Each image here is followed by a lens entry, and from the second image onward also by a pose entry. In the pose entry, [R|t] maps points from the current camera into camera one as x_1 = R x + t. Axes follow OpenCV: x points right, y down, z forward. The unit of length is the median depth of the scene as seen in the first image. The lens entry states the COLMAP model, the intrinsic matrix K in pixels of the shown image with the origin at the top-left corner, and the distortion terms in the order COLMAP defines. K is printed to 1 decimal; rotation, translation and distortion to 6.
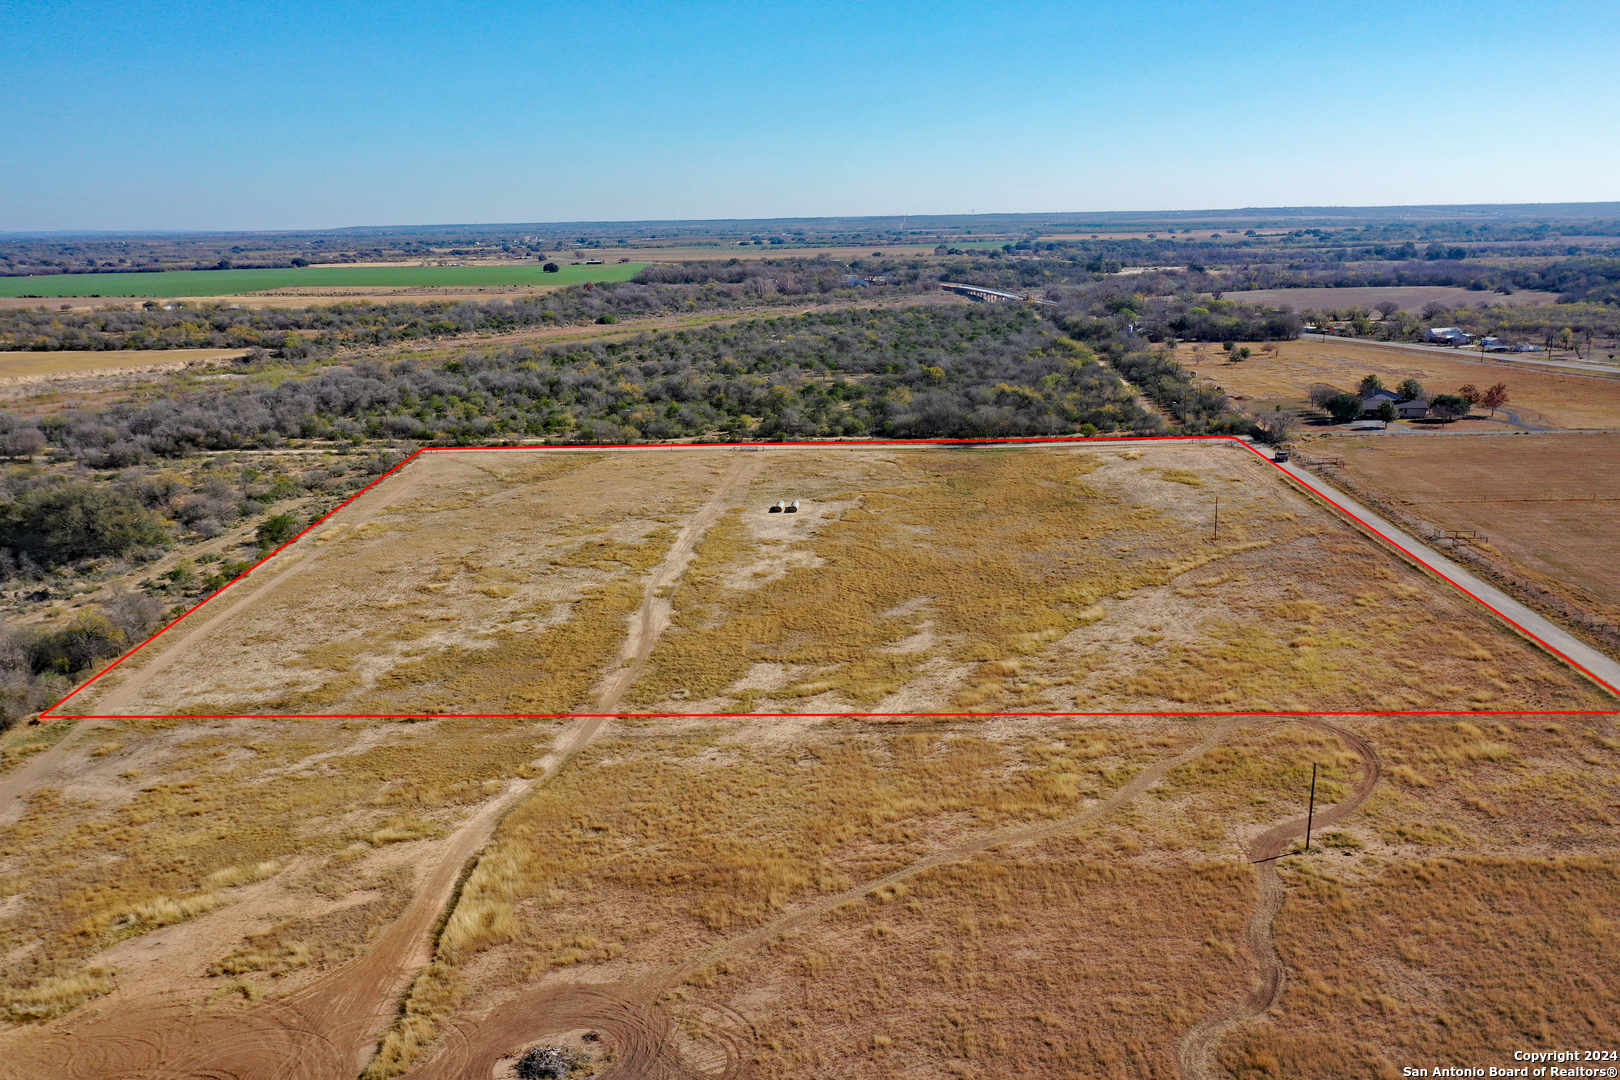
lens RADIAL K [[1269.4, 0, 810.0], [0, 1269.4, 540.0], [0, 0, 1]] dist [0.005244, 0.001725]
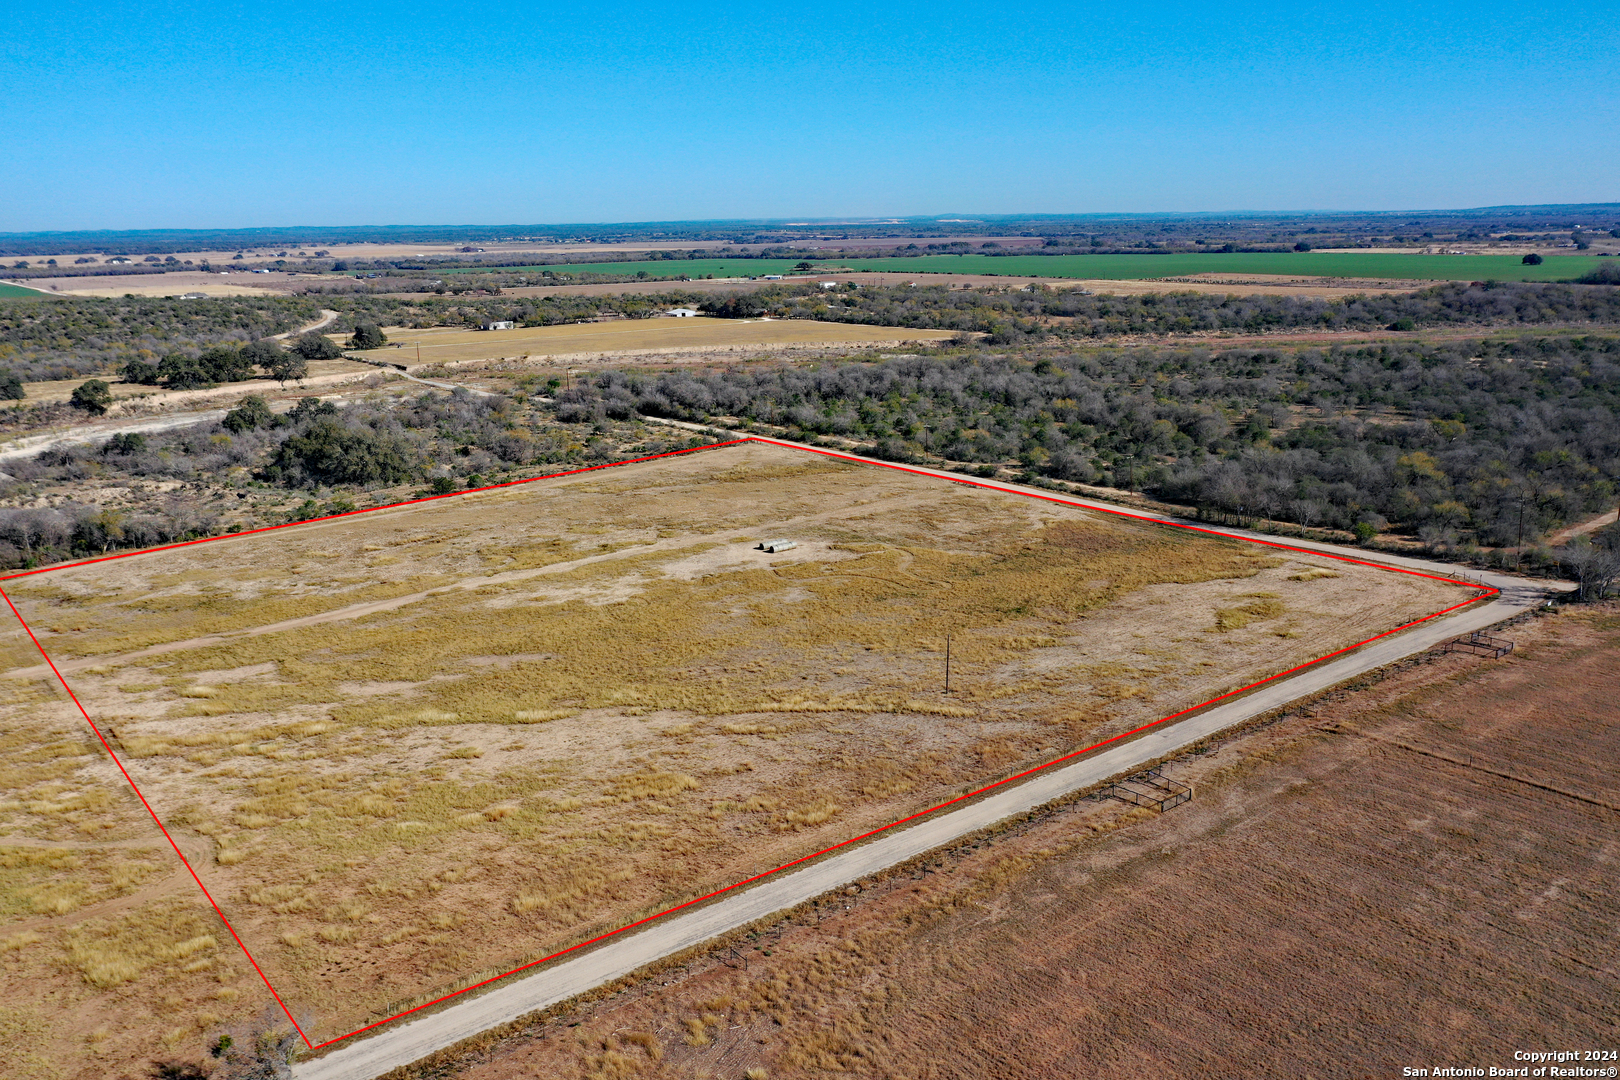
lens RADIAL K [[1269.4, 0, 810.0], [0, 1269.4, 540.0], [0, 0, 1]] dist [0.005244, 0.001725]
pose [[0.660713, 0.185538, -0.727347, 0.264510], [-0.173998, 0.980435, 0.092040, -0.047792], [0.730194, 0.065745, 0.680070, 0.156368]]
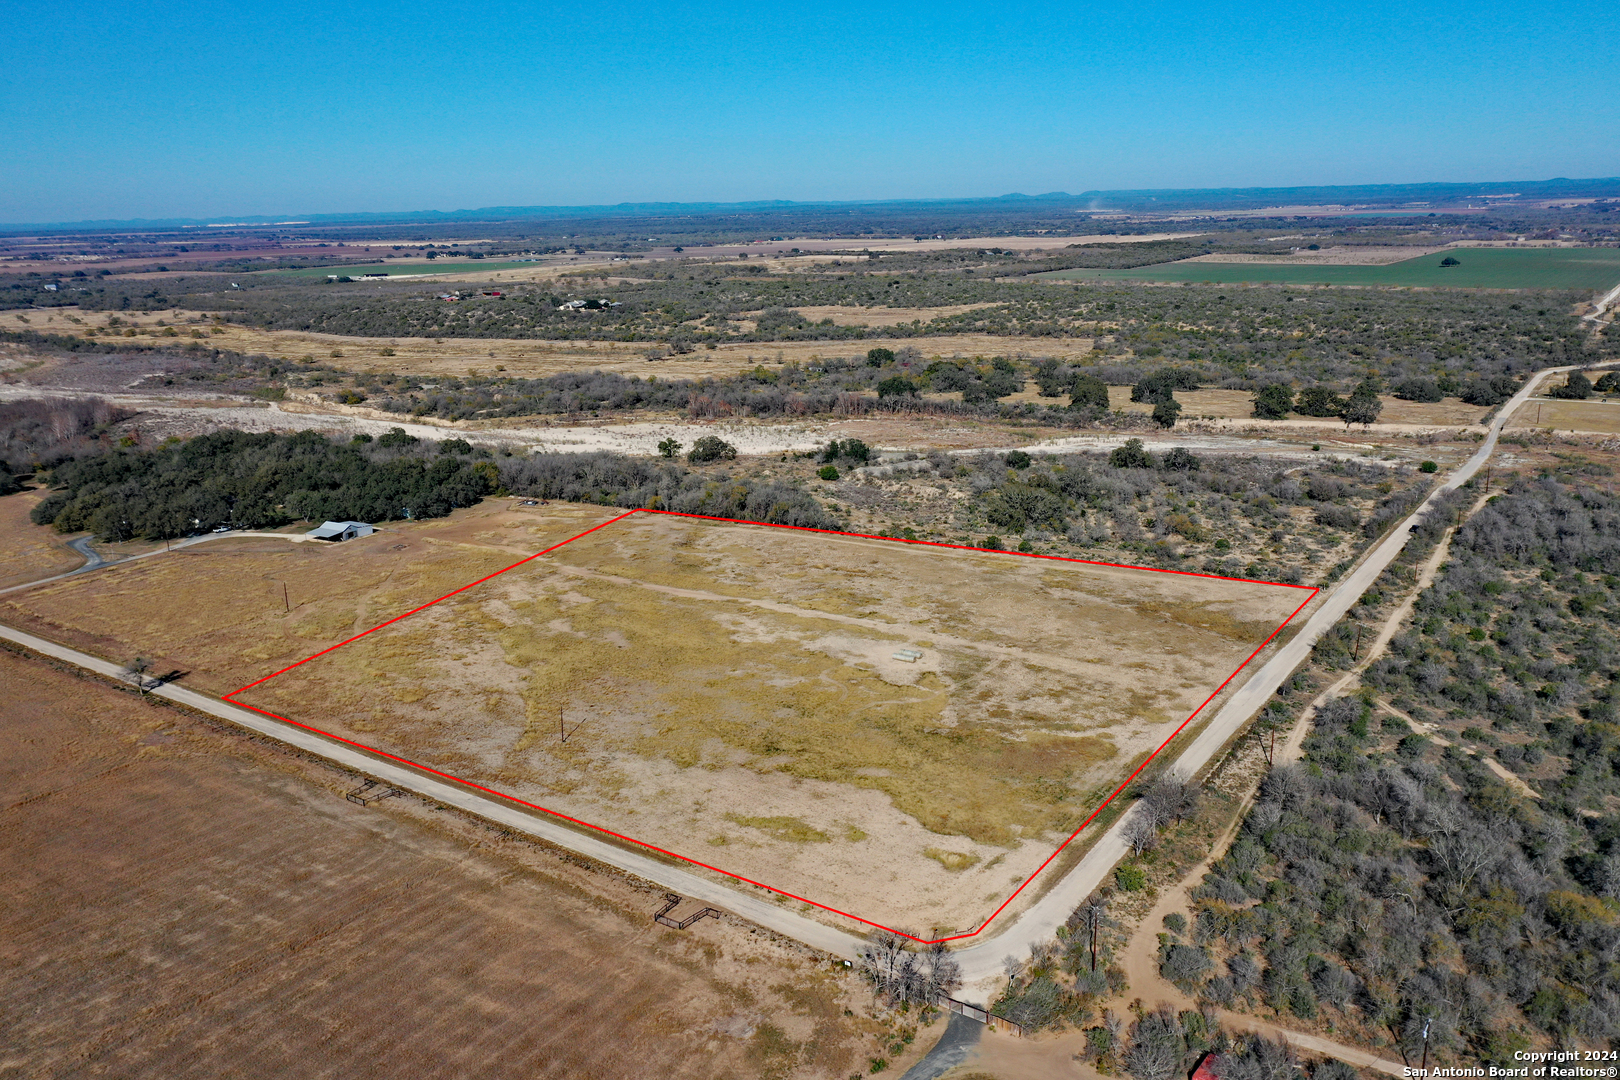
lens RADIAL K [[1269.4, 0, 810.0], [0, 1269.4, 540.0], [0, 0, 1]] dist [0.005244, 0.001725]
pose [[-0.518467, 0.246903, -0.818676, 0.363089], [-0.176134, 0.906040, 0.384797, -0.210429], [0.836761, 0.343701, -0.426264, 0.539806]]
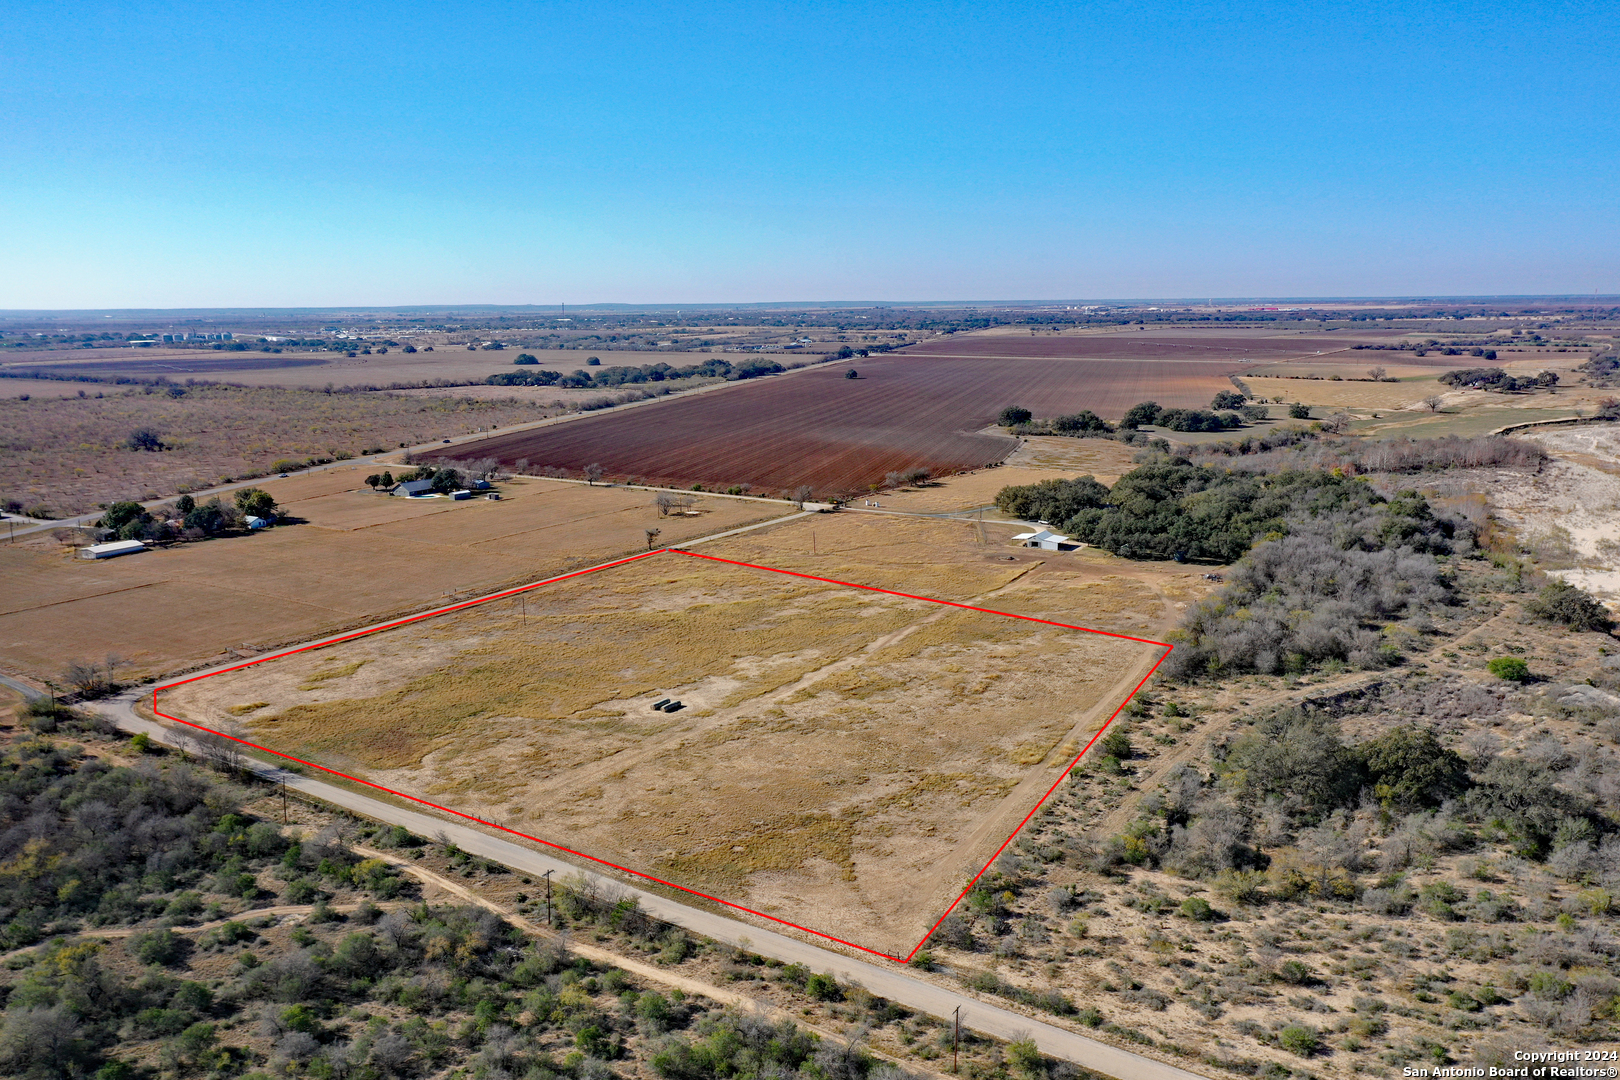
lens RADIAL K [[1269.4, 0, 810.0], [0, 1269.4, 540.0], [0, 0, 1]] dist [0.005244, 0.001725]
pose [[-0.858430, -0.070816, 0.508018, -0.259416], [0.147934, 0.914156, 0.377405, -0.217477], [-0.491134, 0.399129, -0.774263, 0.681209]]
